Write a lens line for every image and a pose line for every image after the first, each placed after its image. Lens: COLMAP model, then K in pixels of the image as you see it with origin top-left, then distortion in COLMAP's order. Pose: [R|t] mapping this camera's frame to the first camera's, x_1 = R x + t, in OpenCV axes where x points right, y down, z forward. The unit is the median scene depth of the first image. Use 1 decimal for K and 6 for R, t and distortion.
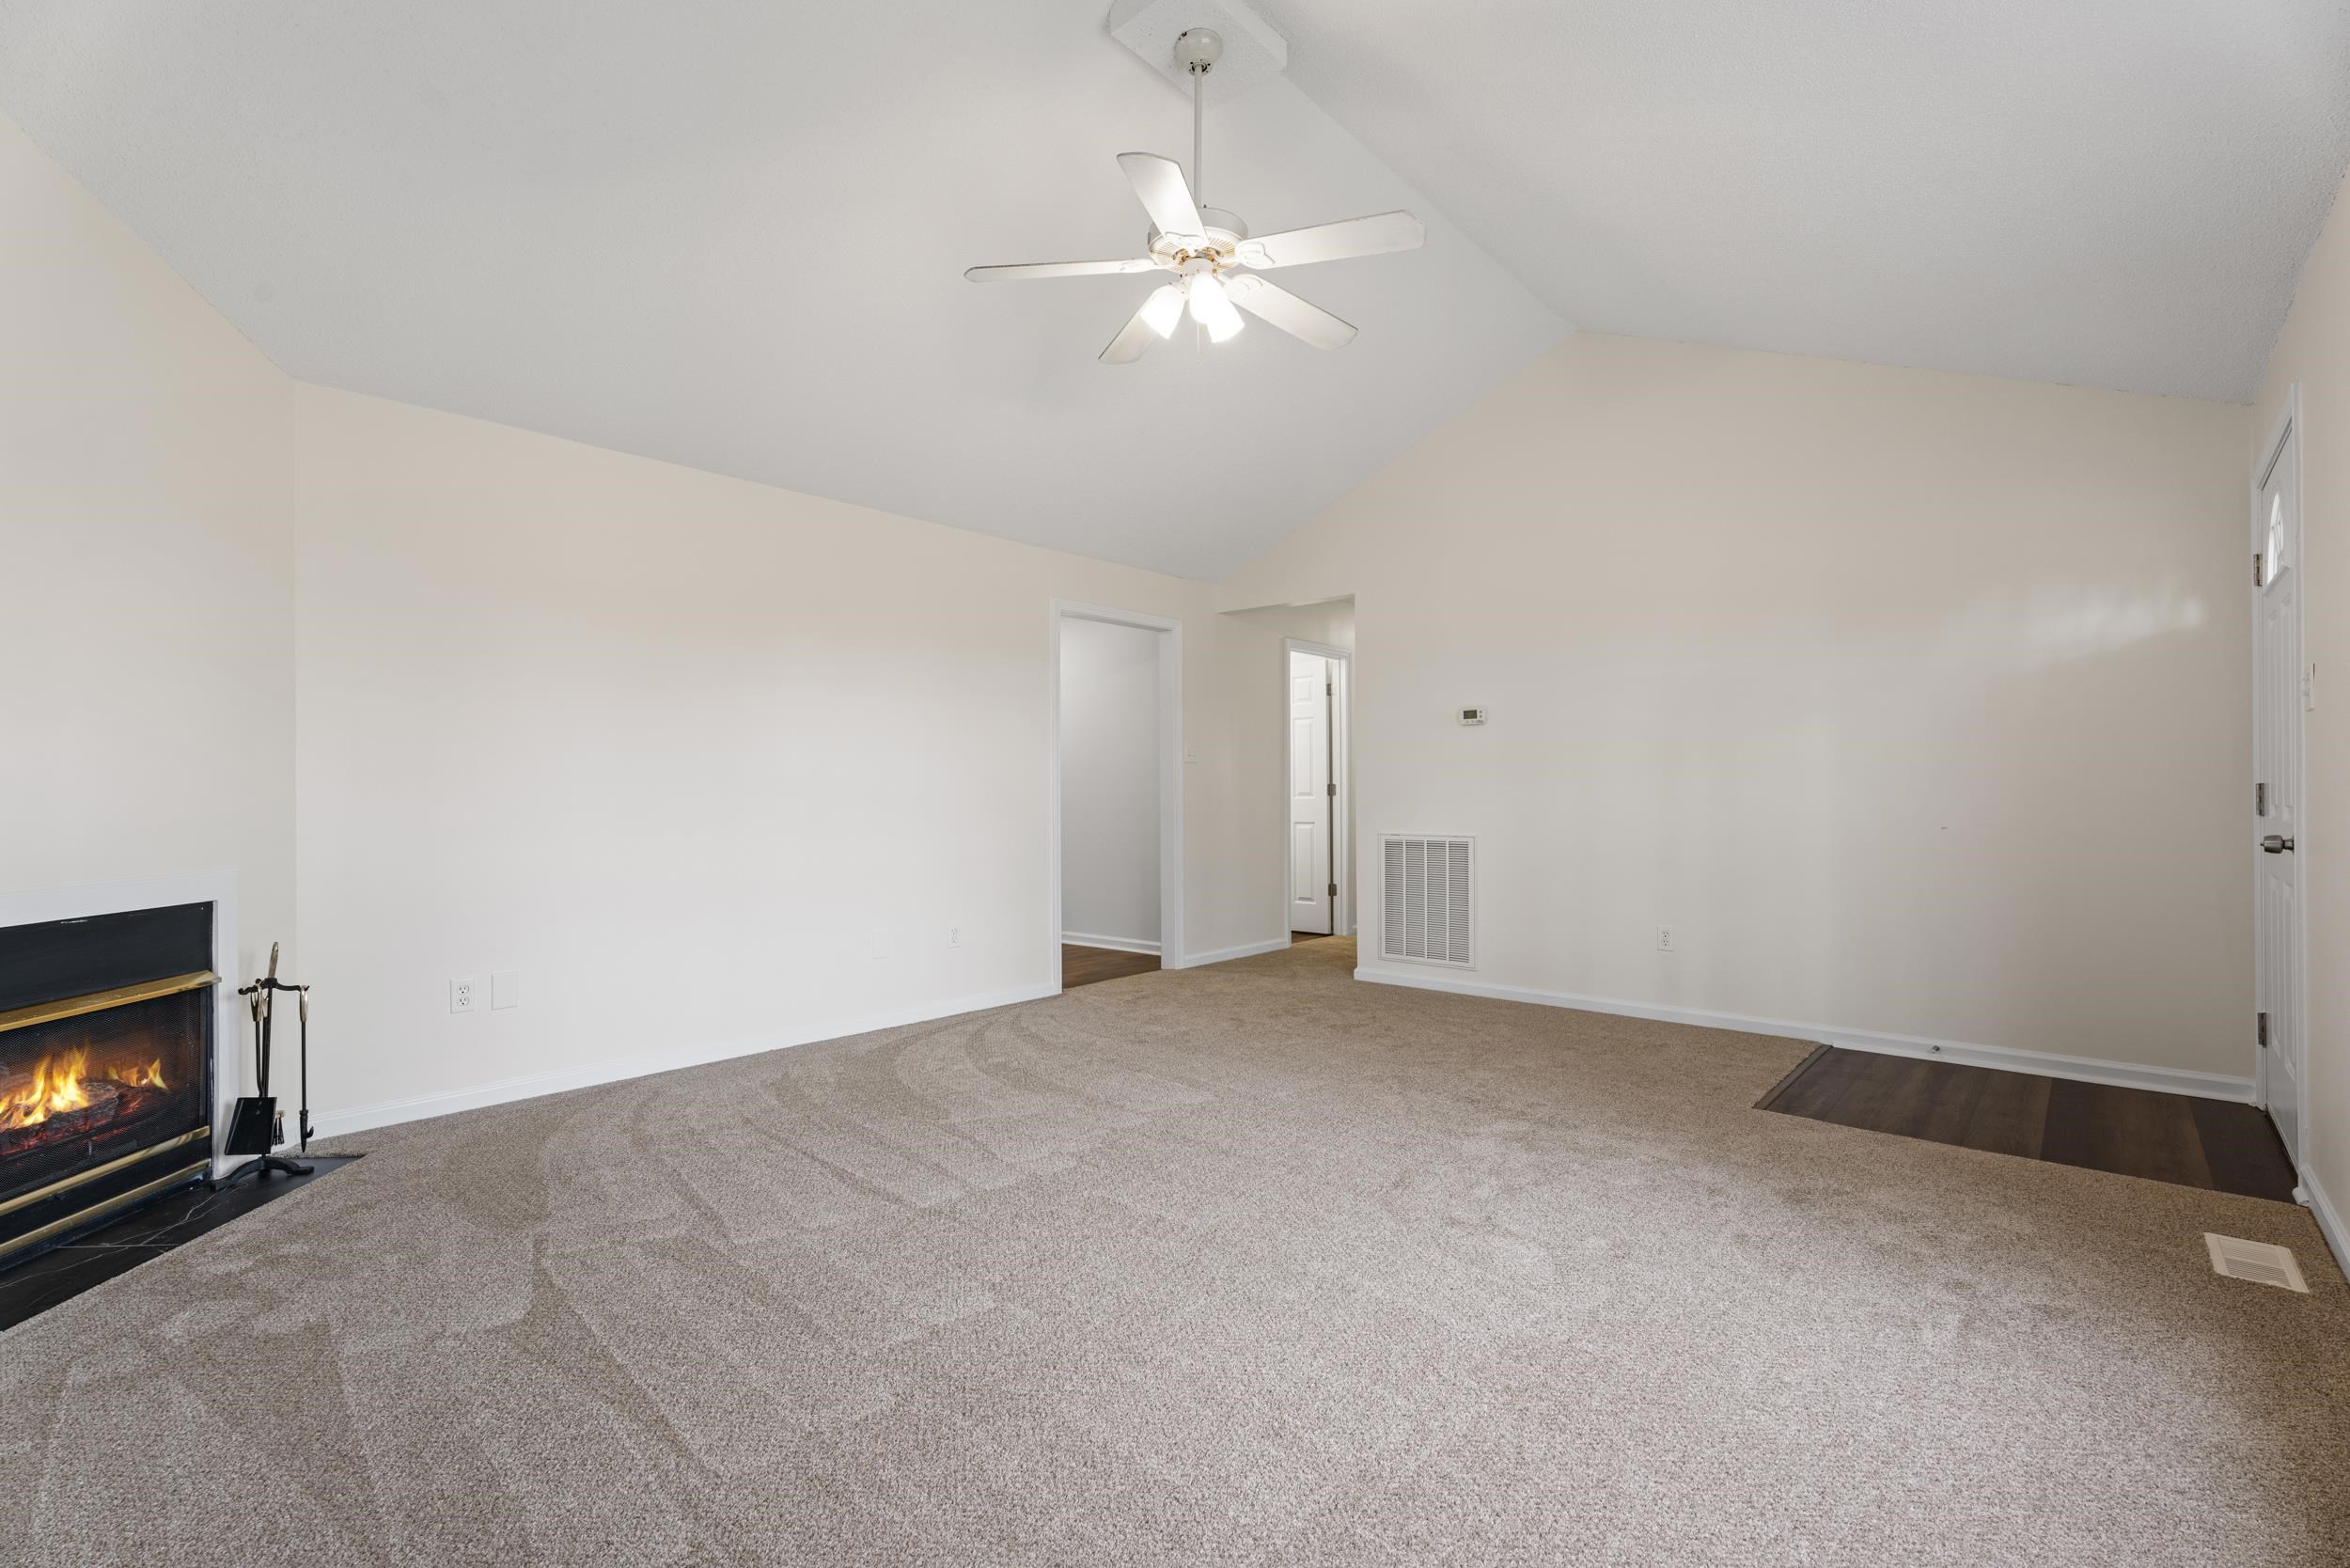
lens RADIAL K [[1034.7, 0, 1163.7], [0, 1034.7, 790.8], [0, 0, 1]] dist [0.000353, 0.001051]
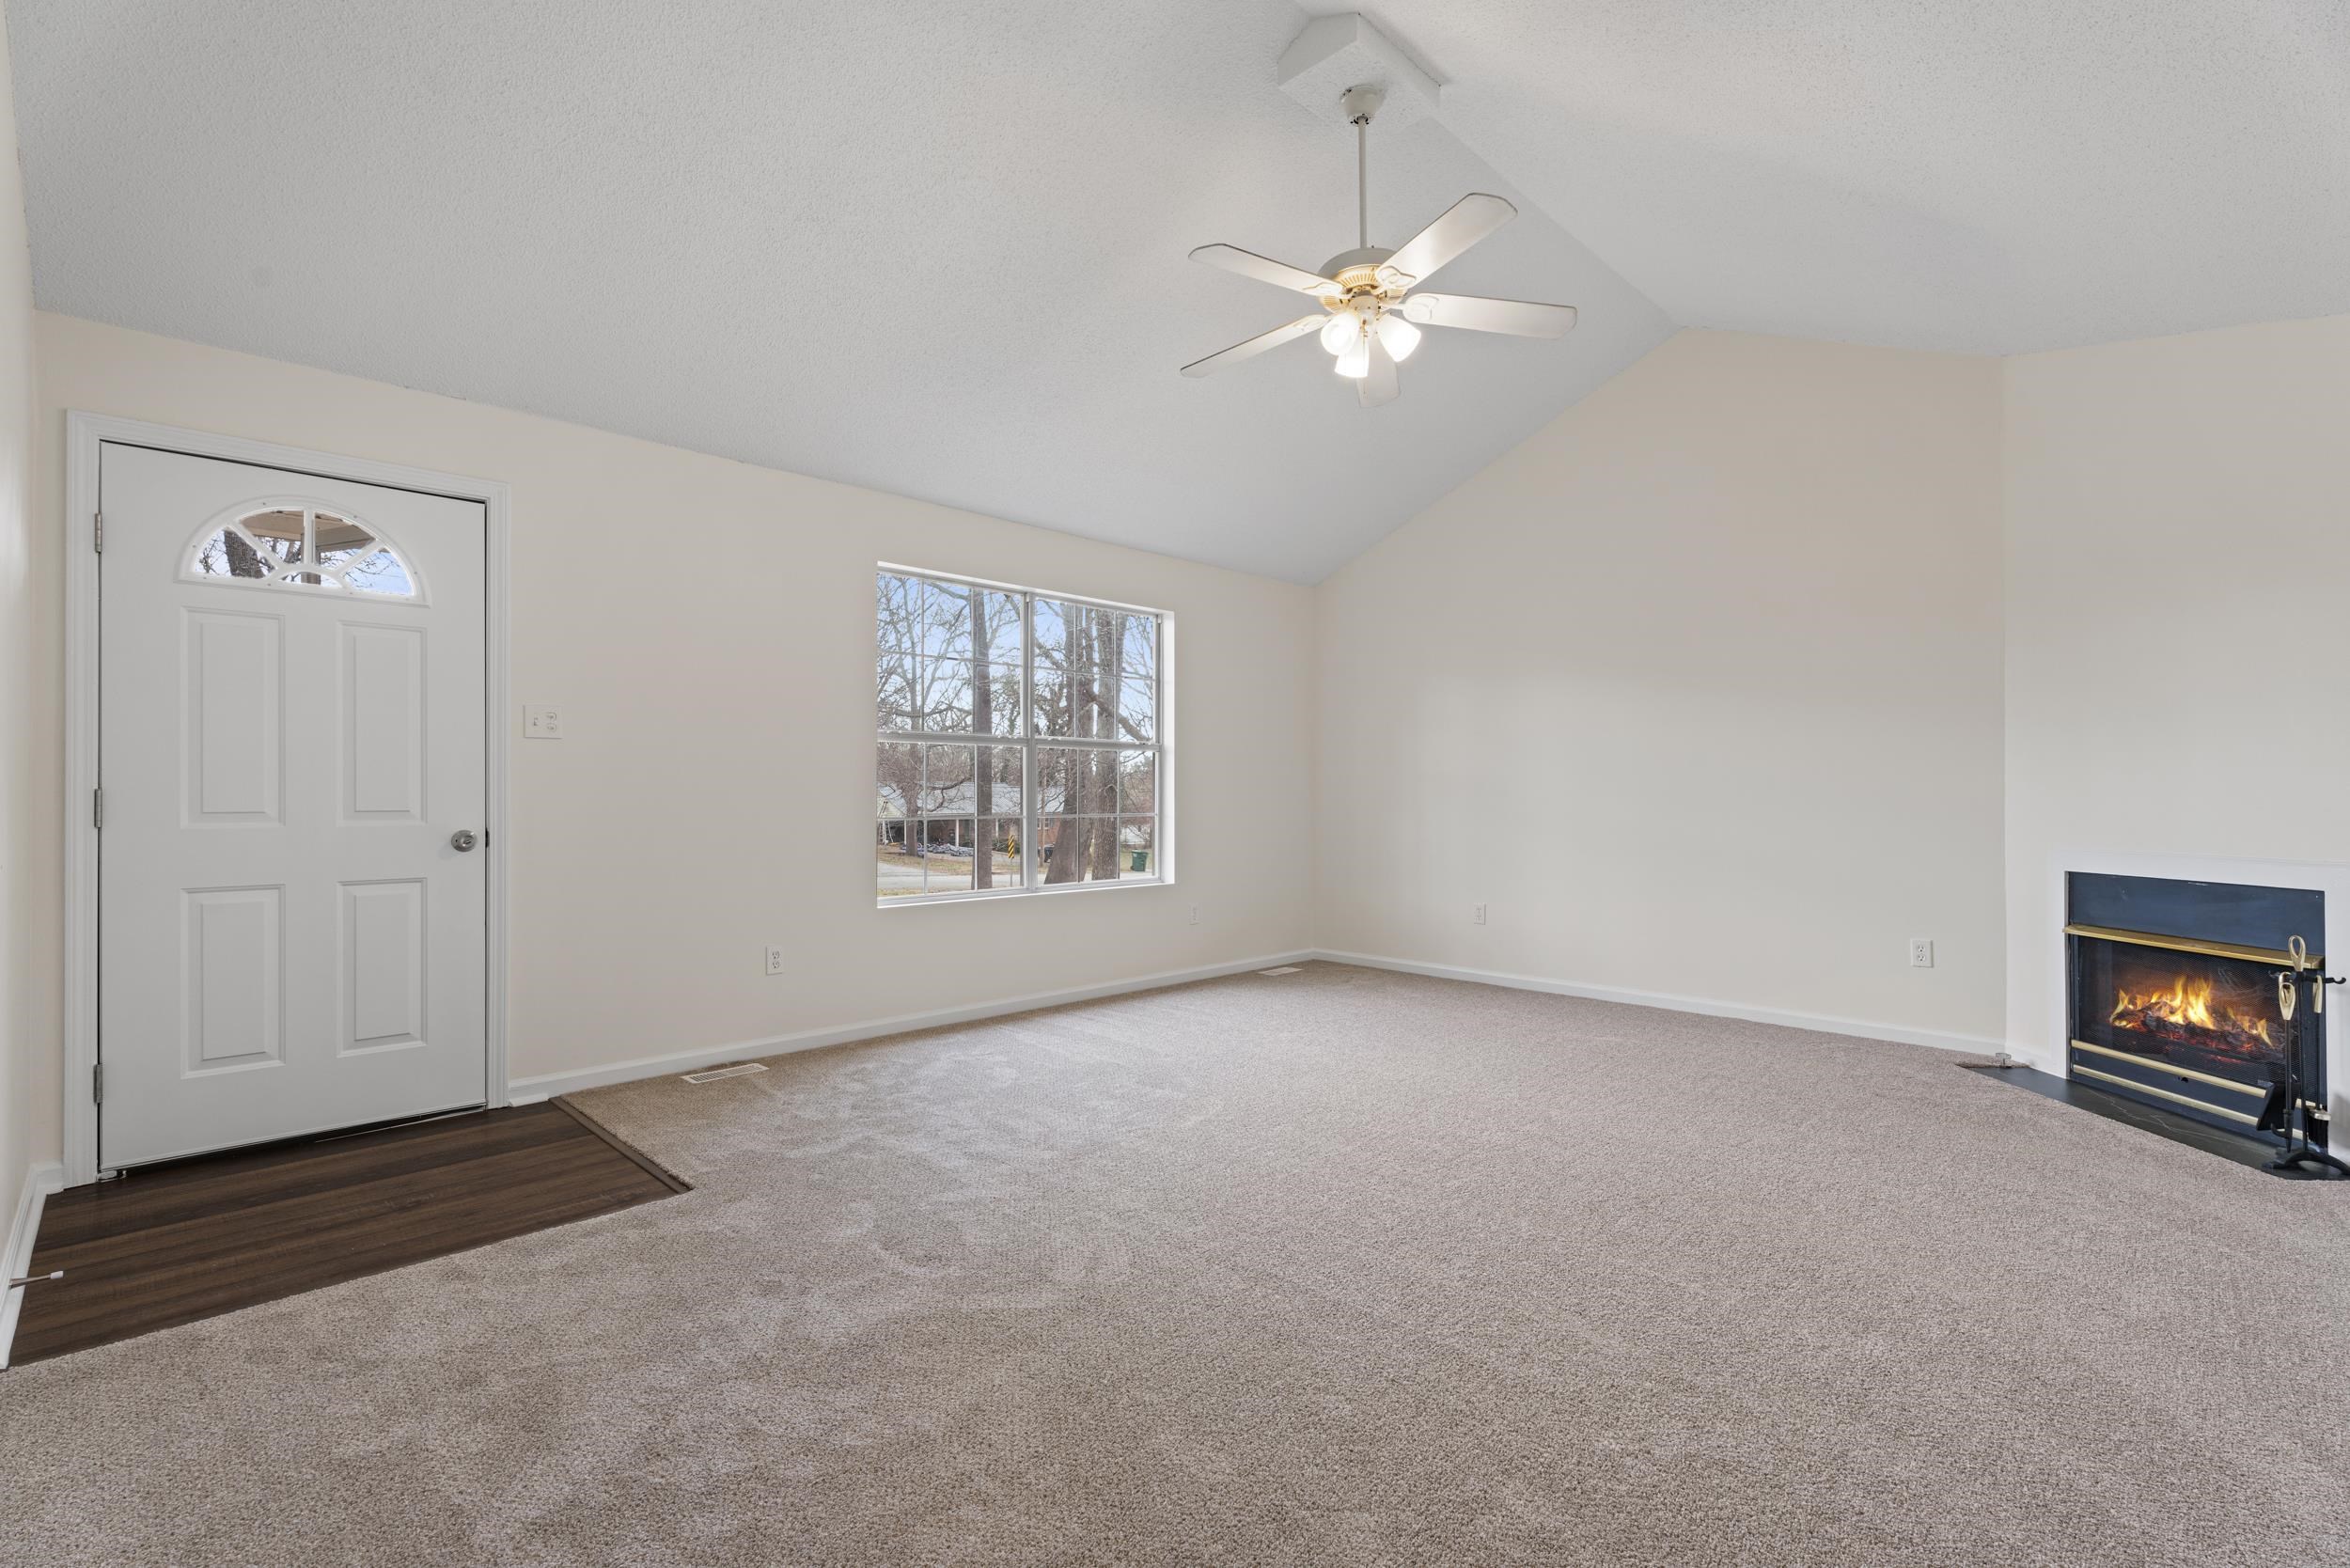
lens RADIAL K [[1034.7, 0, 1163.7], [0, 1034.7, 790.8], [0, 0, 1]] dist [0.000353, 0.001051]
pose [[-0.998526, 0.006117, 0.053929, 0.155952], [0.005309, 0.999872, -0.015121, 0.012720], [-0.054014, -0.014813, -0.998430, 1.745826]]
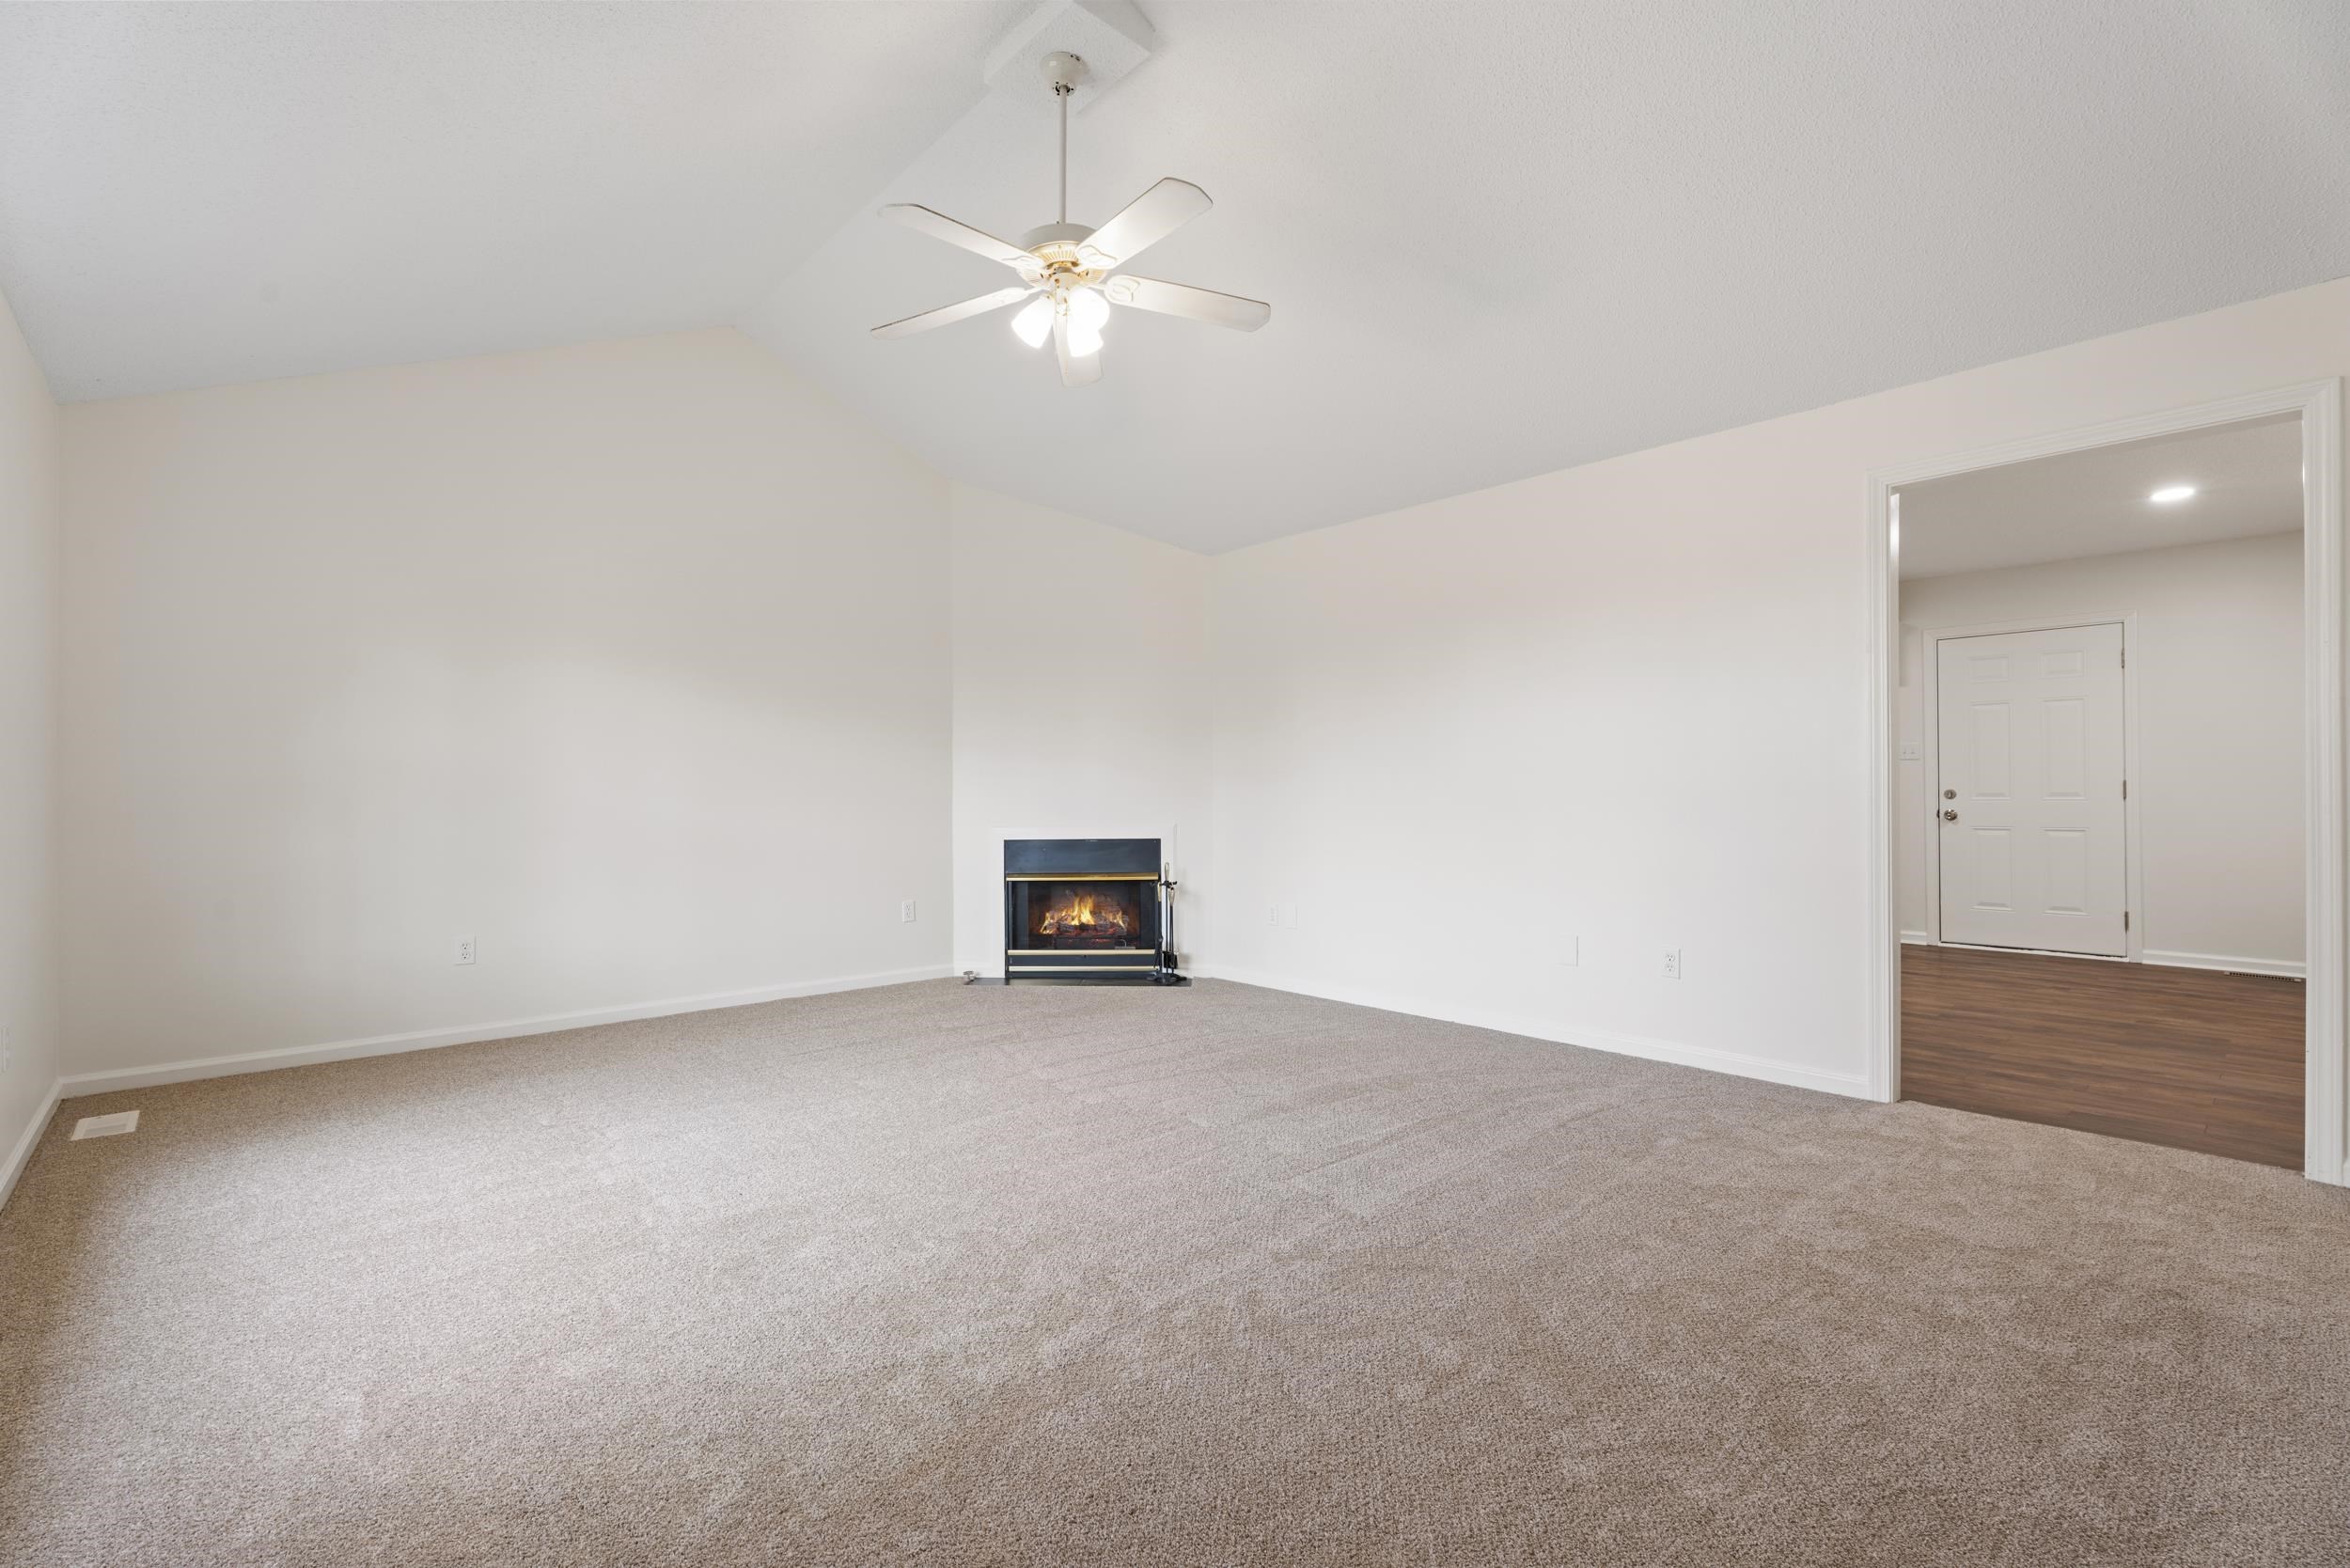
lens RADIAL K [[1034.7, 0, 1163.7], [0, 1034.7, 790.8], [0, 0, 1]] dist [0.000353, 0.001051]
pose [[-0.091105, 0.006424, -0.995821, 0.894144], [0.013133, 0.999900, 0.005248, 0.001583], [0.995755, -0.012600, -0.091180, 0.997573]]
